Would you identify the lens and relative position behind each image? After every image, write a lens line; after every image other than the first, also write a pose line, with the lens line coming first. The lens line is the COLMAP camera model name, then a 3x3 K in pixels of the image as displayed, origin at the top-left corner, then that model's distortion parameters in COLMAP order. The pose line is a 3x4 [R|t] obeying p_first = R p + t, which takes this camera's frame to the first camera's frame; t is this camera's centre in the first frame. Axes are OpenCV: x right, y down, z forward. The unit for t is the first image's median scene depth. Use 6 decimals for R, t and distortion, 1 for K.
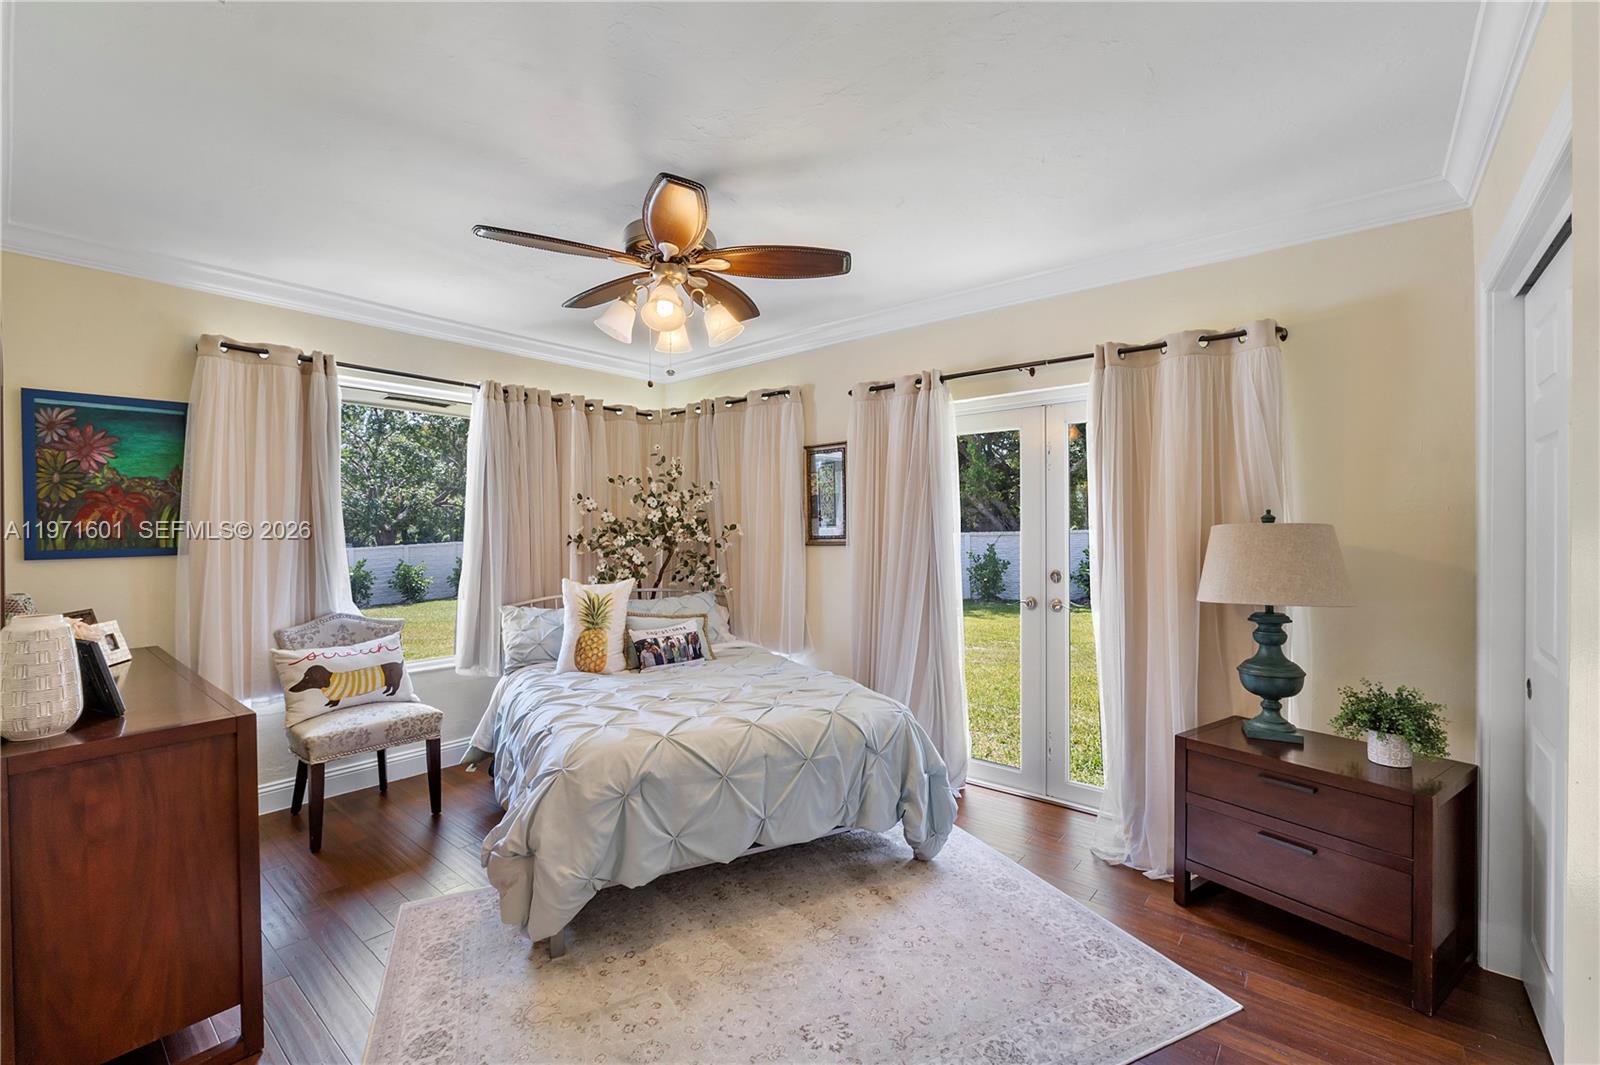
lens RADIAL K [[677.5, 0, 795.9], [0, 677.5, 536.7], [0, 0, 1]] dist [-0.008040, -0.000175]
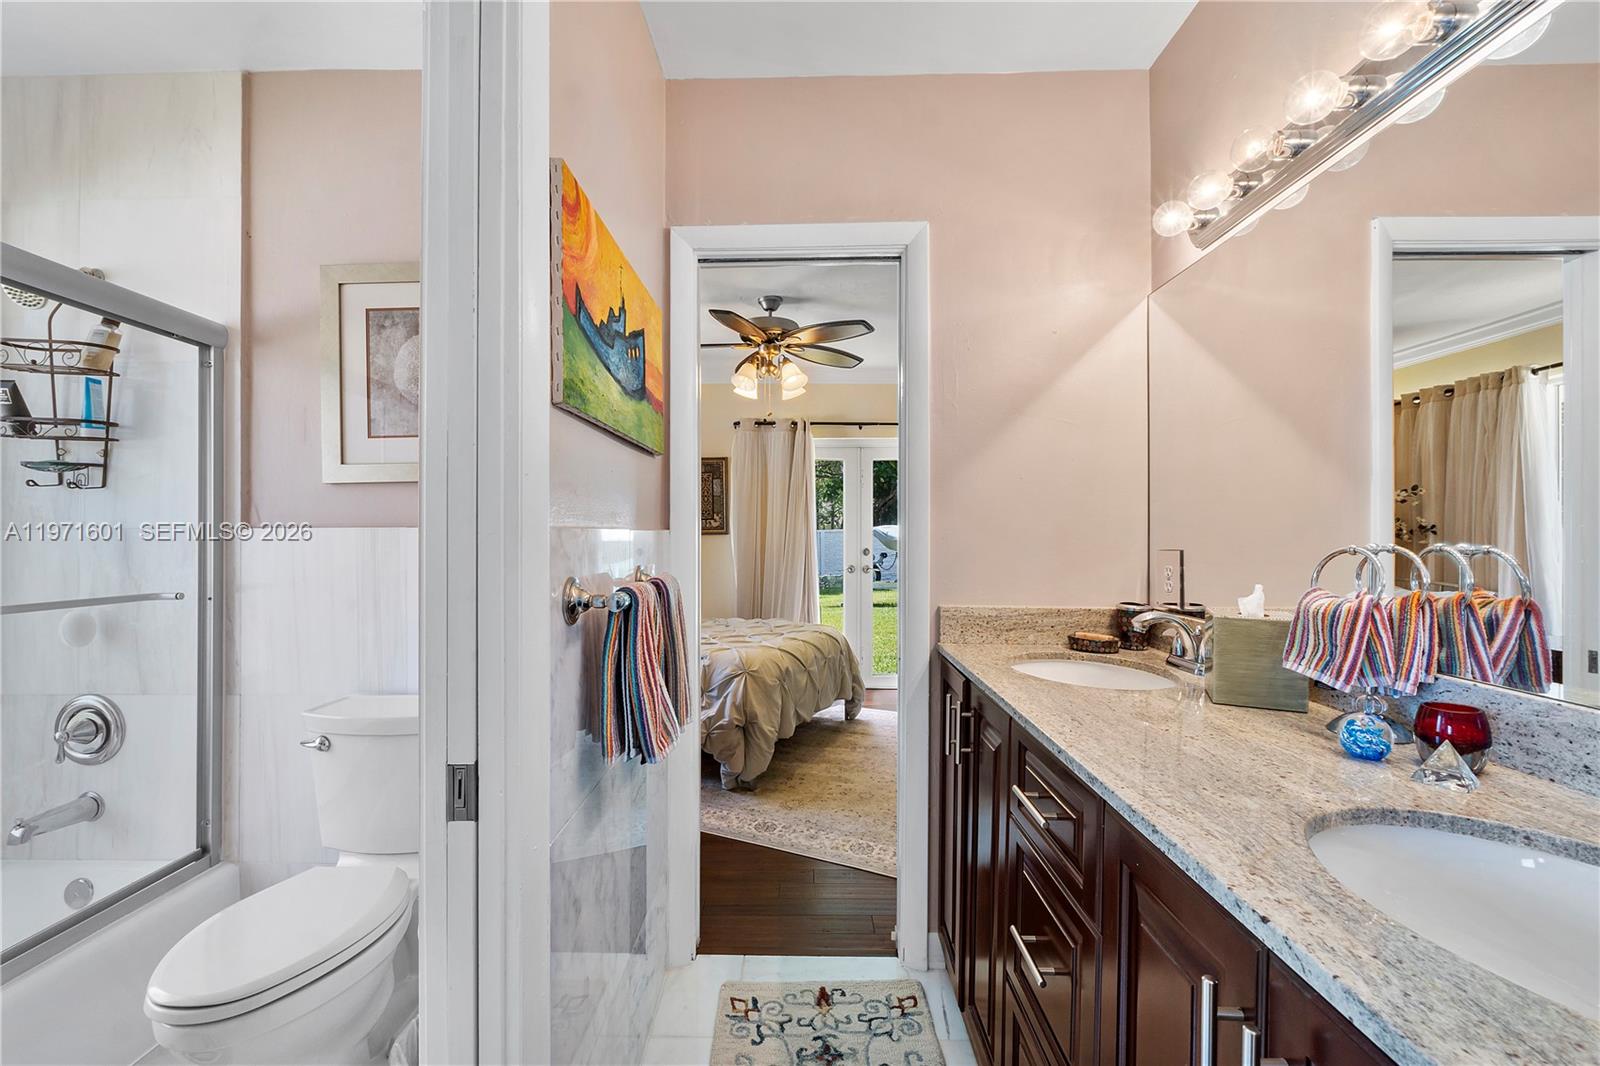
lens RADIAL K [[677.5, 0, 804.5], [0, 677.5, 530.8], [0, 0, 1]] dist [-0.008040, -0.000175]
pose [[0.766161, 0.006884, 0.642612, -0.817103], [0.002628, 0.999901, -0.013844, 0.030970], [-0.642643, 0.012295, 0.766067, -0.174982]]
